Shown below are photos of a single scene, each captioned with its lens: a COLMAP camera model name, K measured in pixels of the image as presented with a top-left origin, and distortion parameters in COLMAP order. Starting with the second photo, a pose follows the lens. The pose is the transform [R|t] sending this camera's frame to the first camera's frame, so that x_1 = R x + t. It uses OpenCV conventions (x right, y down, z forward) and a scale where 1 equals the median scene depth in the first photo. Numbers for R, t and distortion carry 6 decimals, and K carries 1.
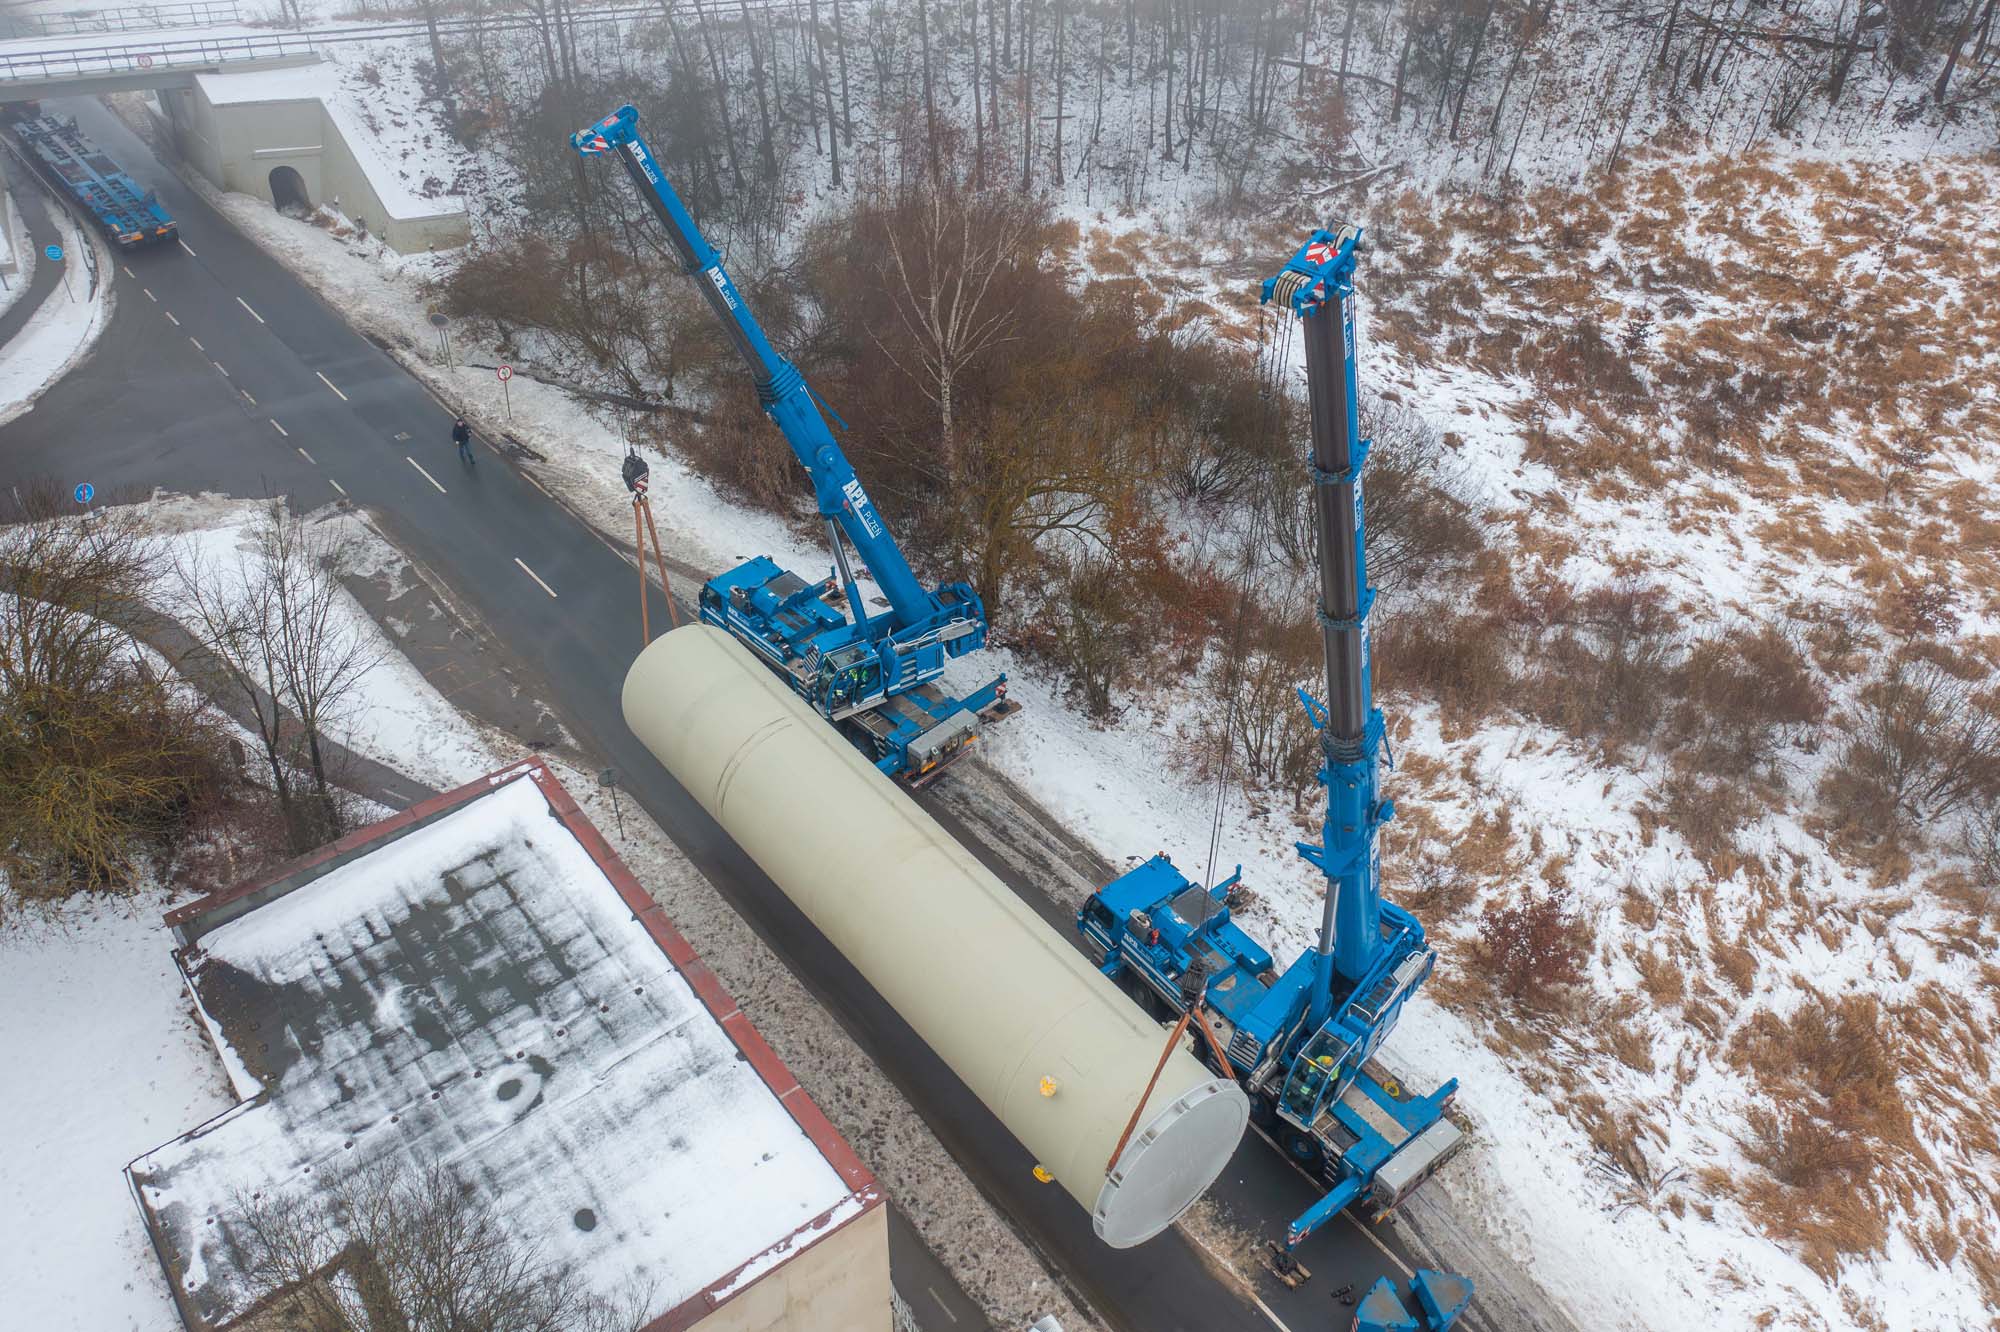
lens RADIAL K [[1585.5, 0, 981.8], [0, 1585.5, 667.8], [0, 0, 1]] dist [-0.008911, 0.002257]
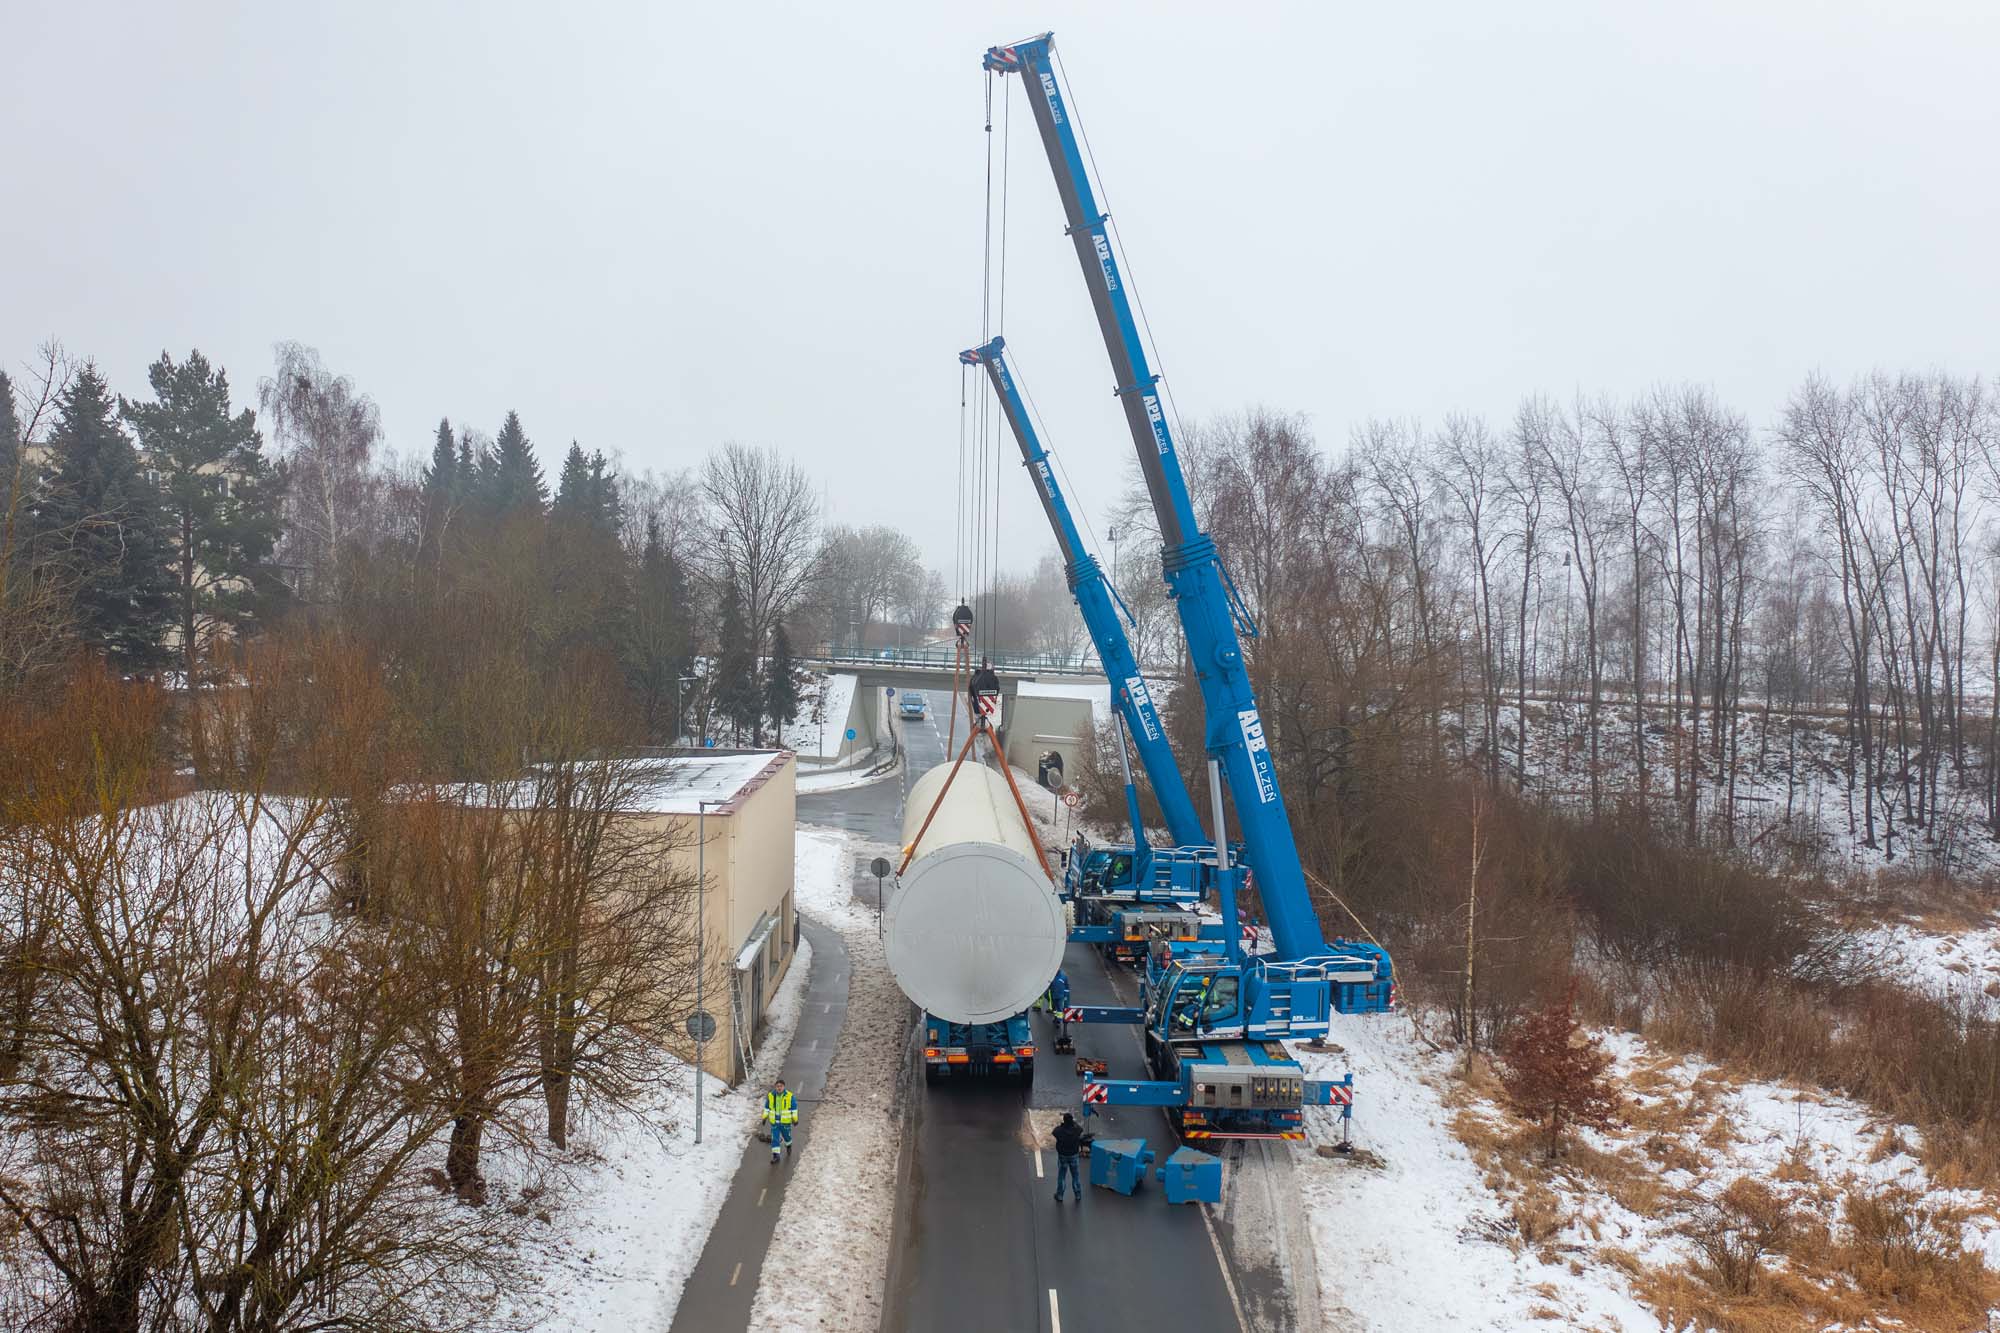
lens RADIAL K [[1774.6, 0, 941.2], [0, 1774.6, 711.5], [0, 0, 1]] dist [-0.018688, 0.001608]
pose [[0.781815, 0.057722, -0.620832, 0.607207], [-0.407669, 0.800715, -0.438932, 0.524872], [0.471774, 0.596258, 0.649543, 0.068637]]
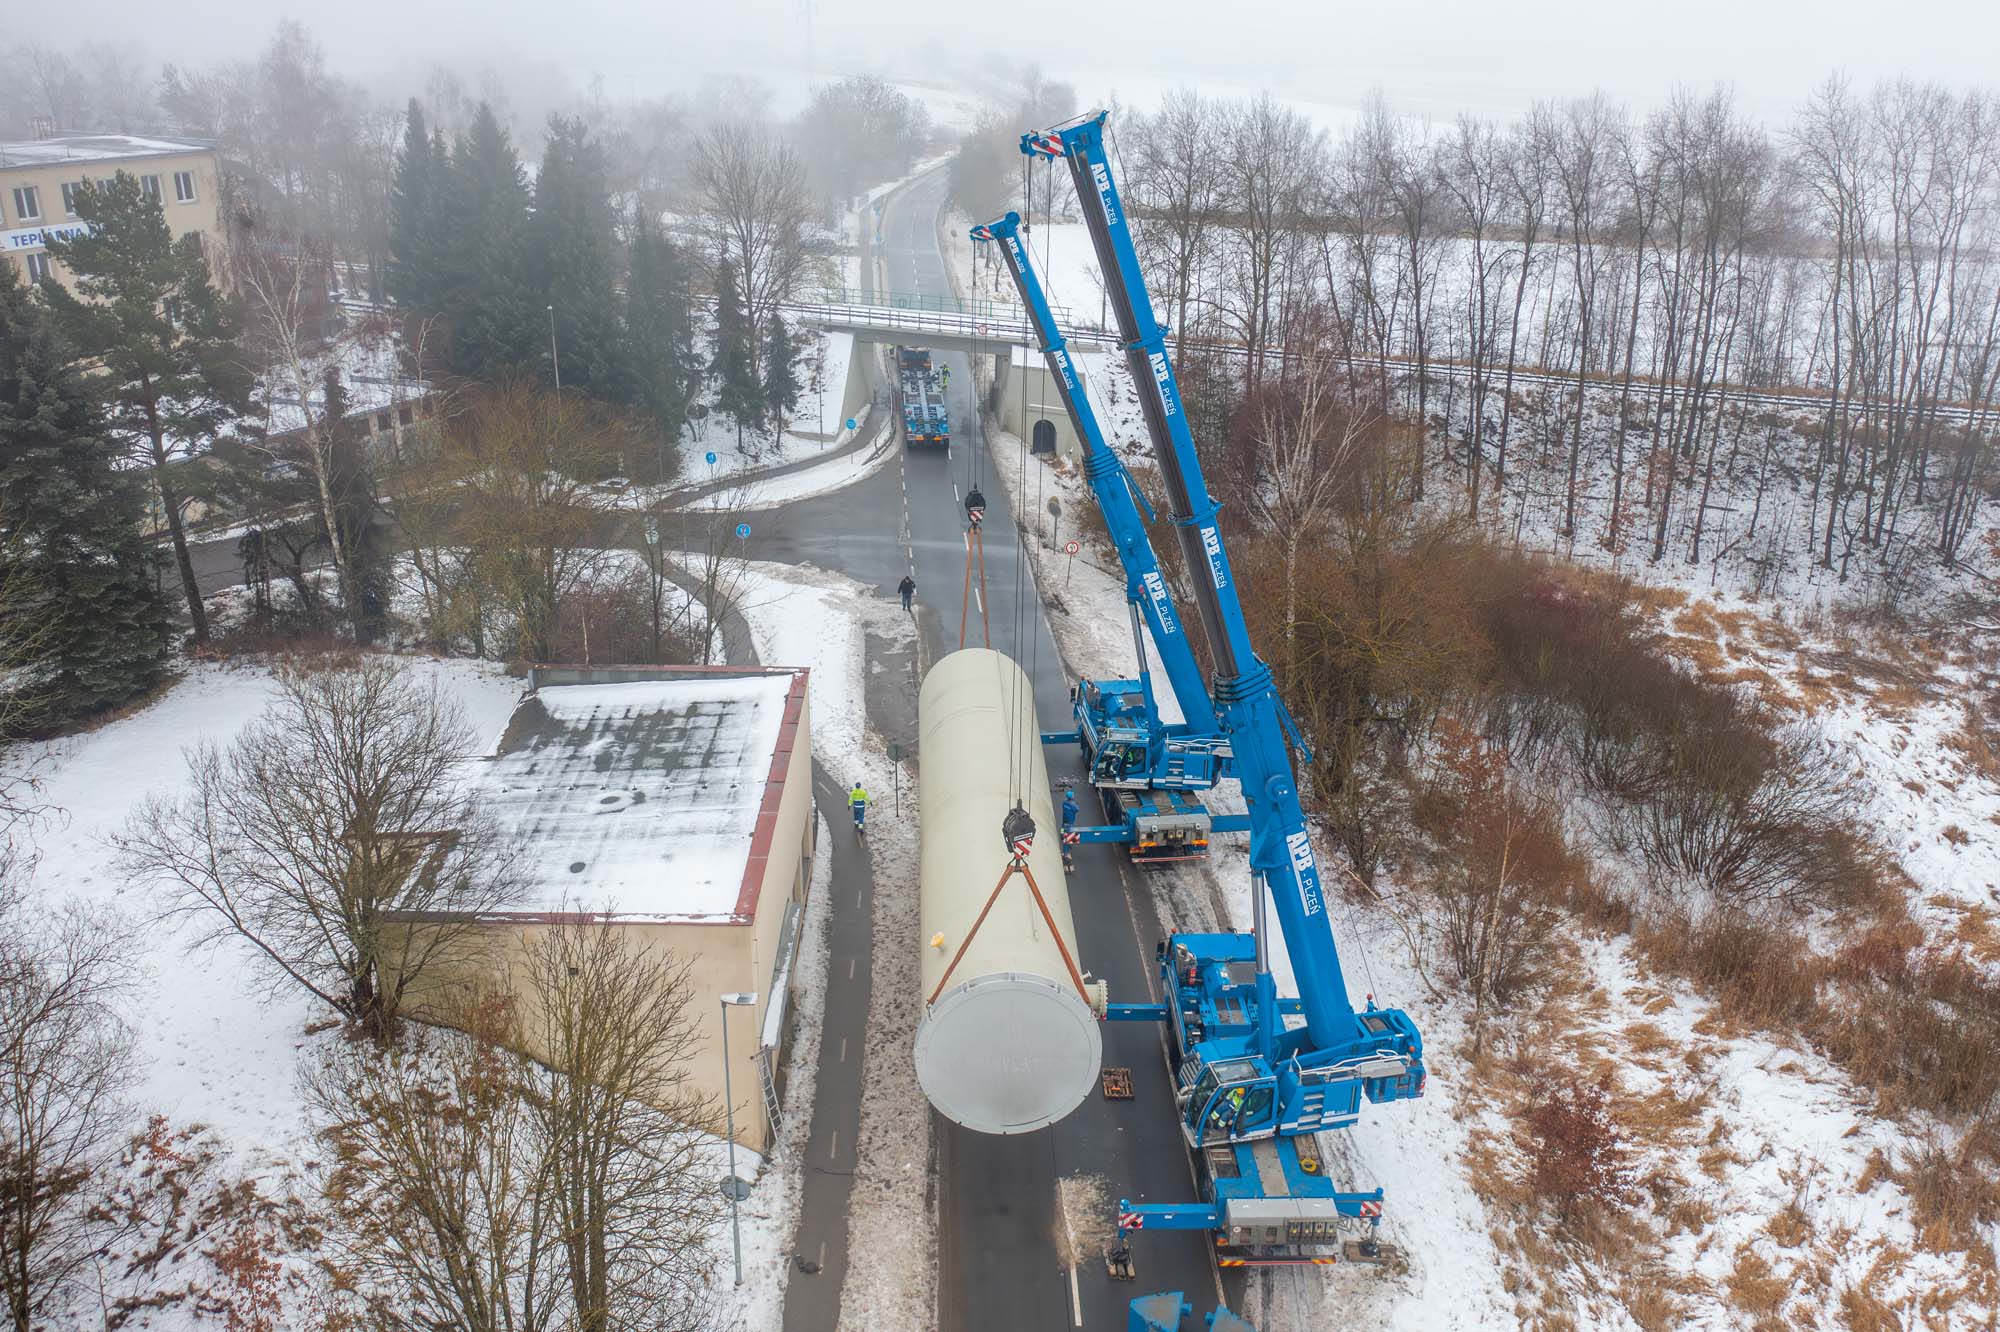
lens RADIAL K [[1584.3, 0, 987.9], [0, 1584.3, 651.7], [0, 0, 1]] dist [-0.017655, 0.006735]
pose [[0.806857, 0.228422, -0.544798, 0.447882], [-0.384620, 0.903103, -0.190979, 0.195858], [0.448385, 0.363633, 0.816530, 0.008354]]
